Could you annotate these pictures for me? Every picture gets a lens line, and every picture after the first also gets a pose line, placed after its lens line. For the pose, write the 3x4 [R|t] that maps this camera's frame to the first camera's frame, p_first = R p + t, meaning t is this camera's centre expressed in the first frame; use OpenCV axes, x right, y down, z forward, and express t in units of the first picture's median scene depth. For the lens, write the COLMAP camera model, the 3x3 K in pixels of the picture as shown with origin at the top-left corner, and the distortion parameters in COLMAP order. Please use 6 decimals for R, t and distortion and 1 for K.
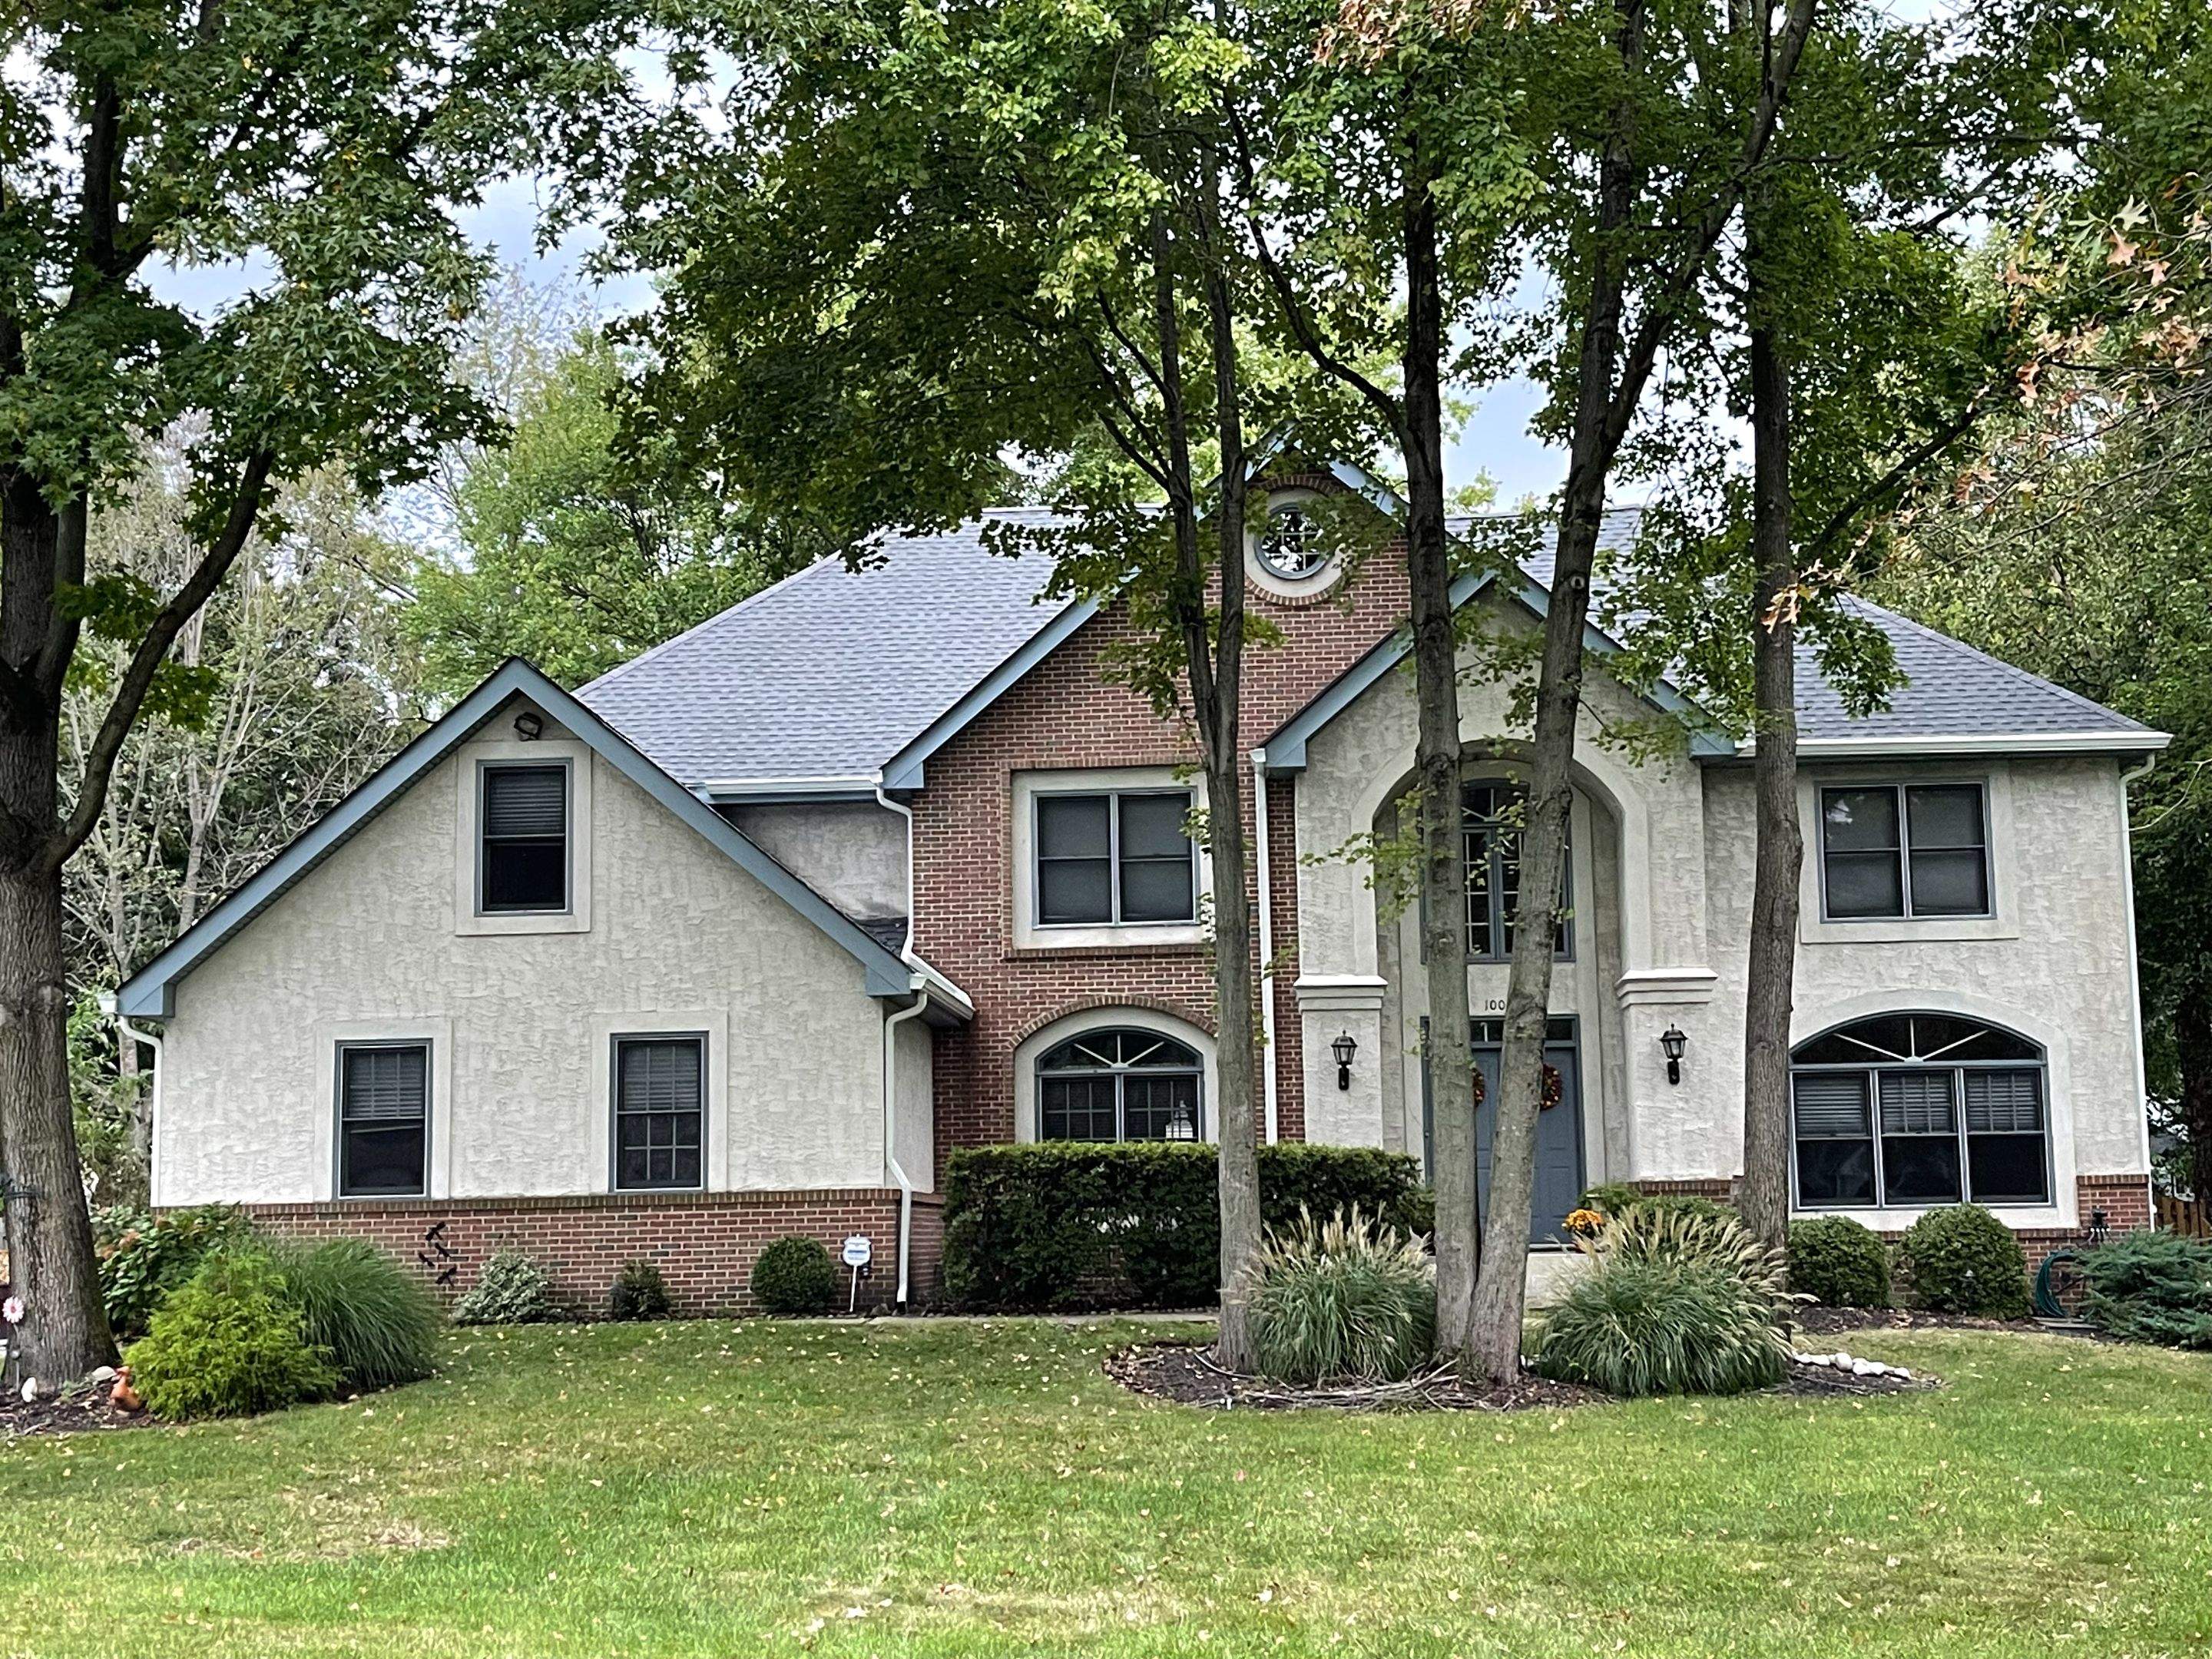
lens RADIAL K [[3008.4, 0, 1130.1], [0, 3008.4, 814.0], [0, 0, 1]] dist [0.061208, 0.000000]
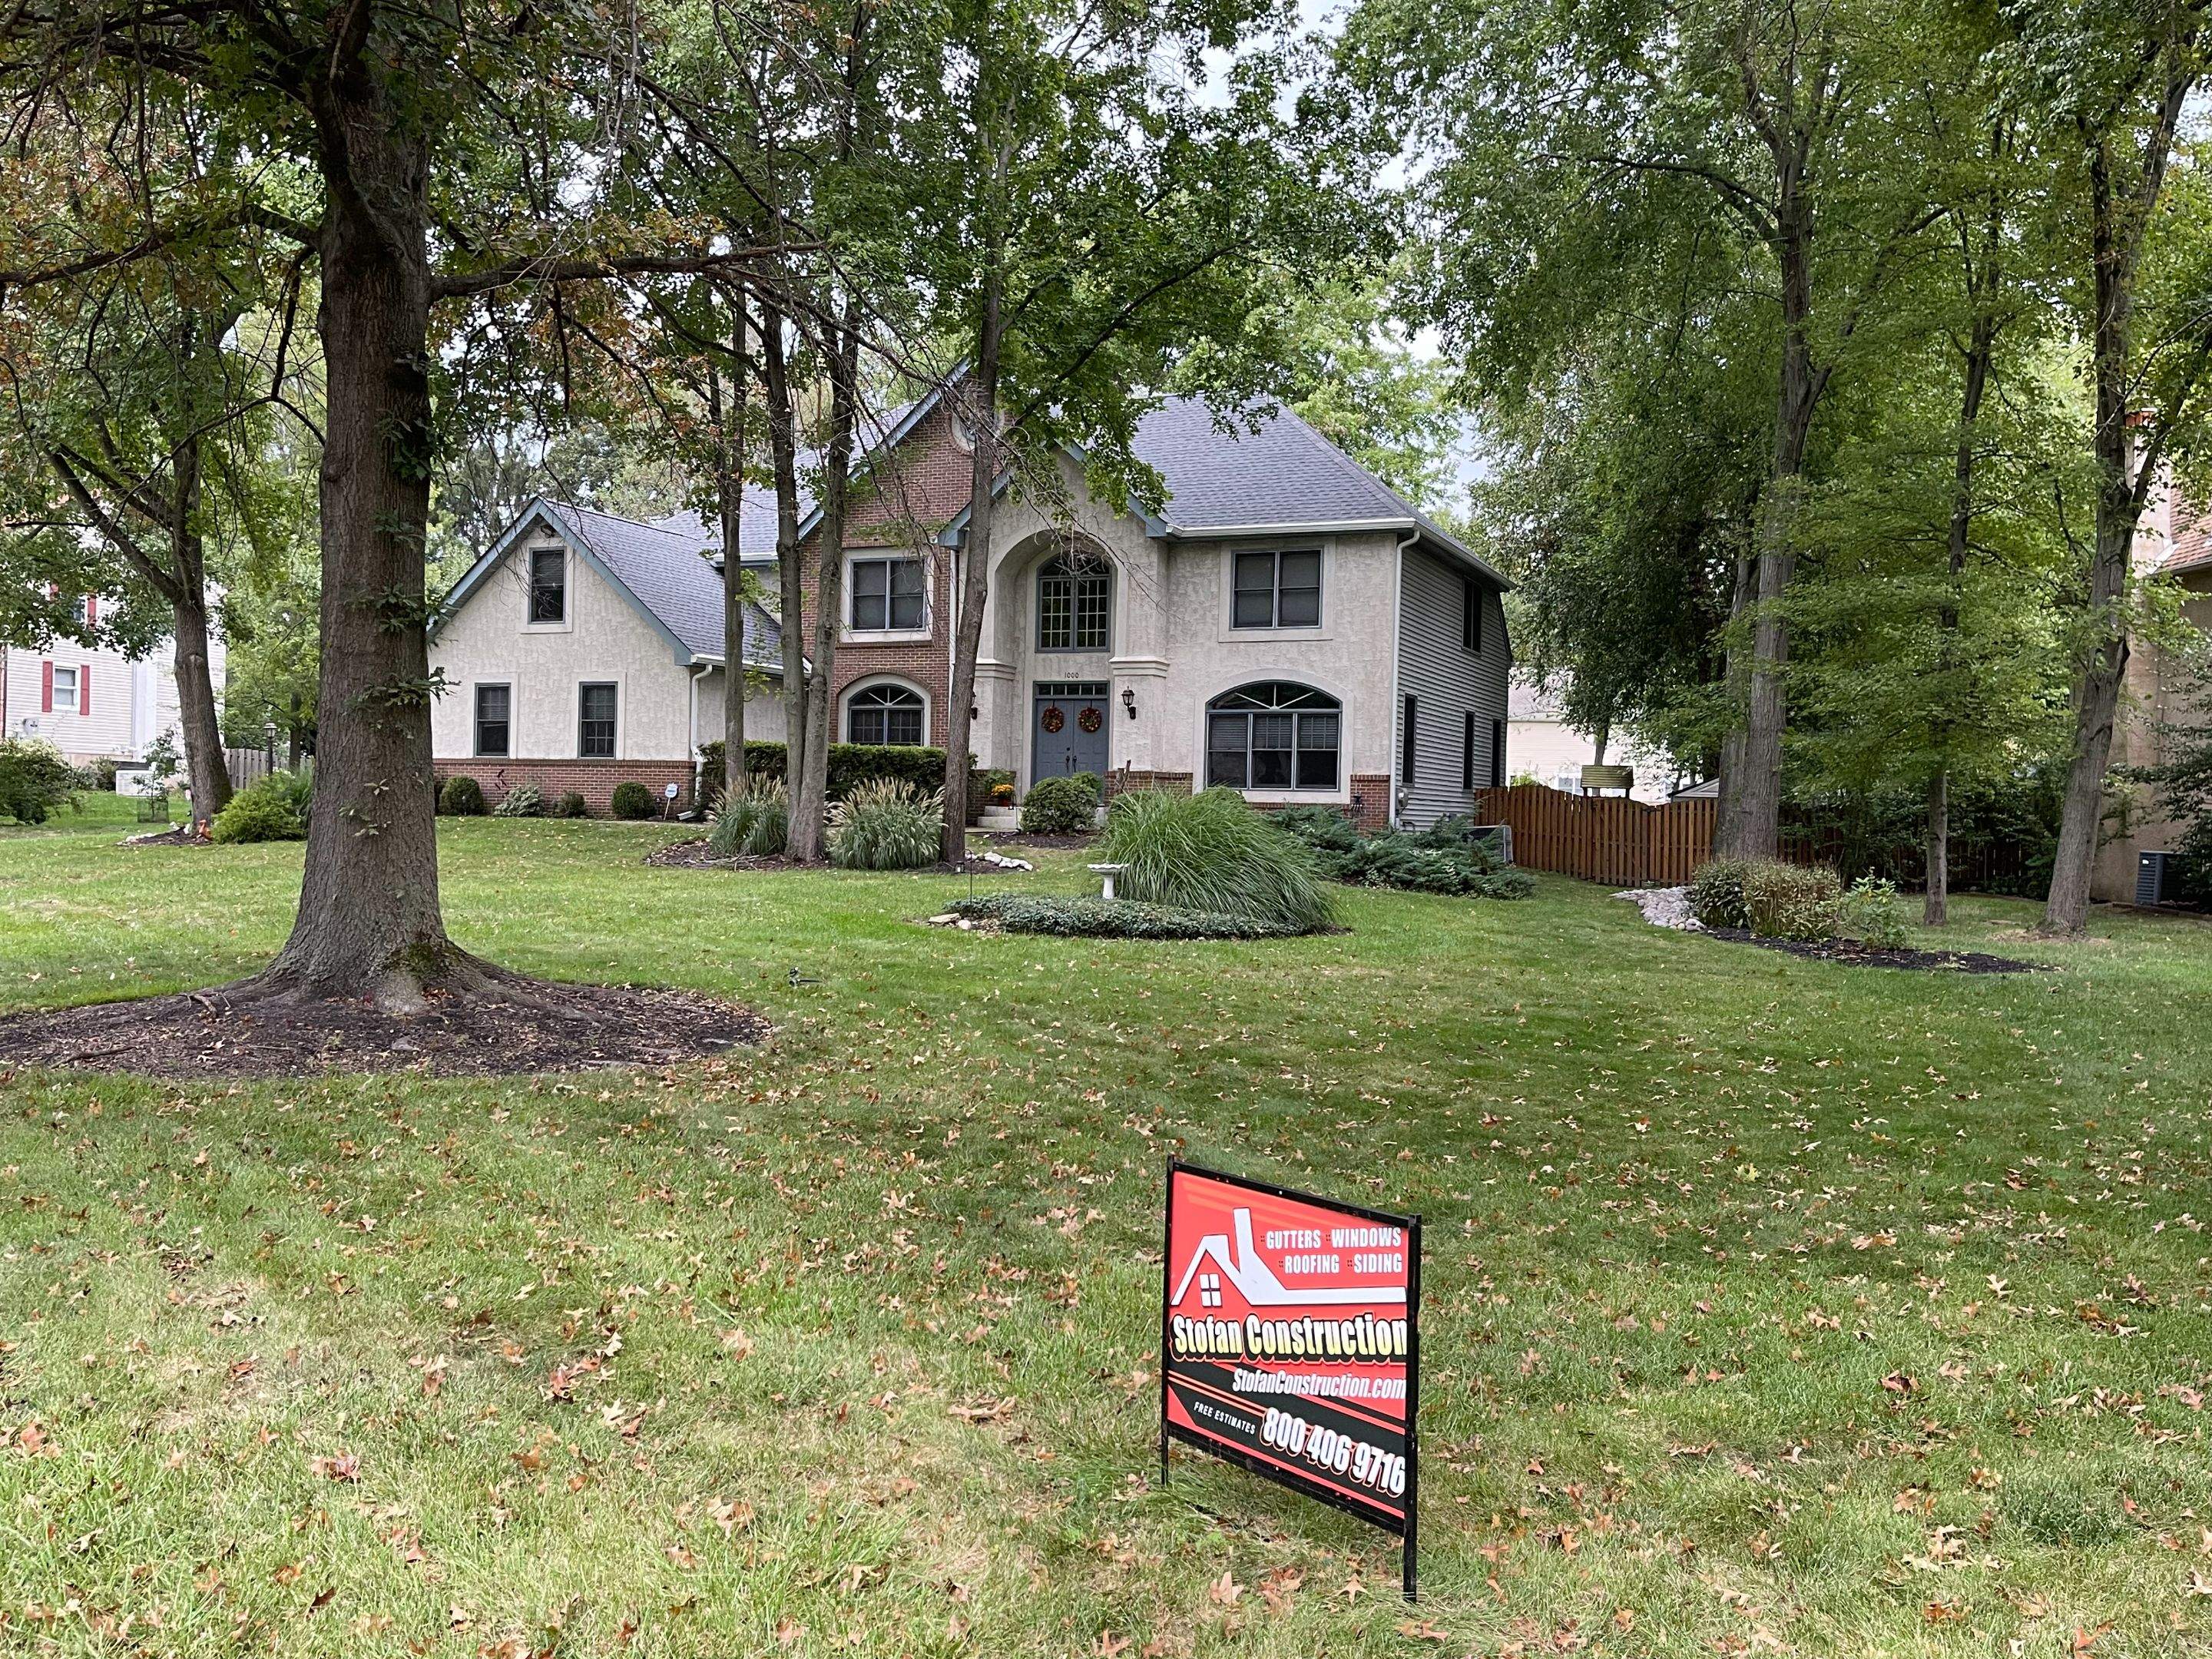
lens RADIAL K [[1823.9, 0, 1114.8], [0, 1823.9, 821.2], [0, 0, 1]] dist [0.029671, -0.011023]
pose [[0.931935, 0.040890, -0.360313, 0.565931], [0.011102, 0.989939, 0.141057, -0.005275], [0.362456, -0.135456, 0.922105, -0.033339]]
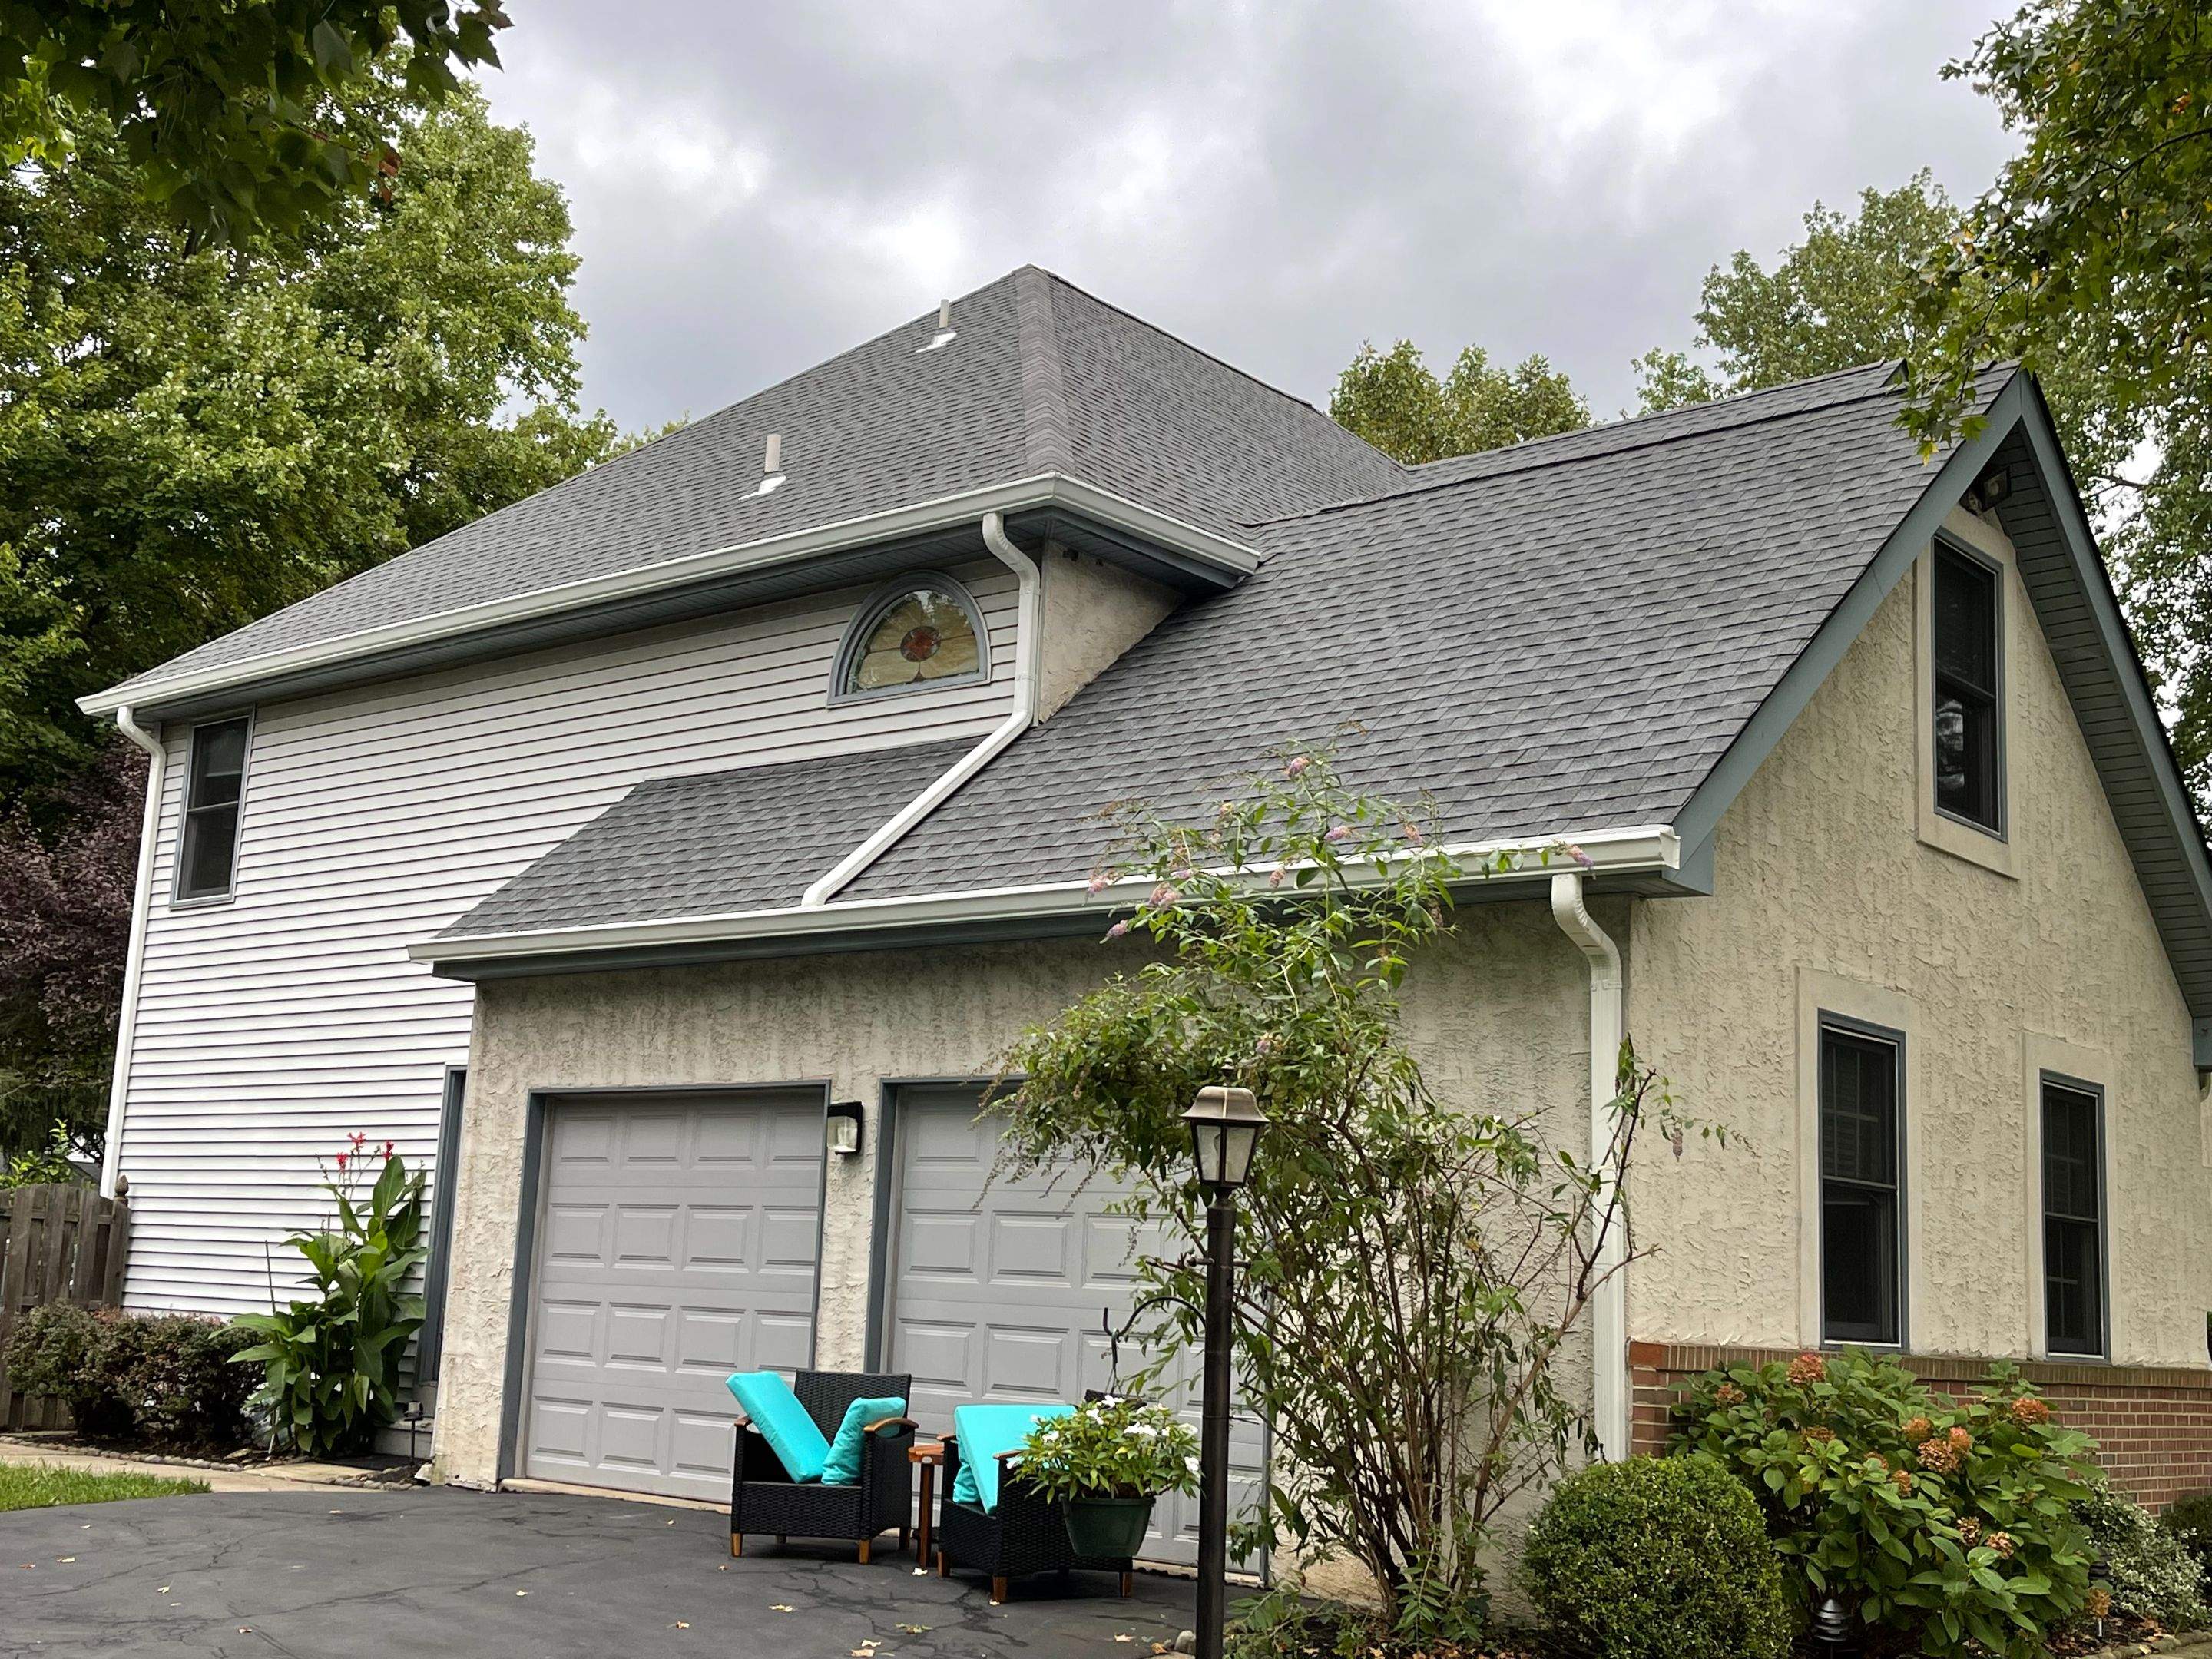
lens RADIAL K [[2574.7, 0, 1094.7], [0, 2574.7, 835.1], [0, 0, 1]] dist [0.035223, 0.000000]
pose [[0.610787, 0.192728, 0.767981, -0.592713], [-0.174799, 0.978815, -0.106617, 0.101280], [-0.772259, -0.069122, 0.631536, 0.754584]]
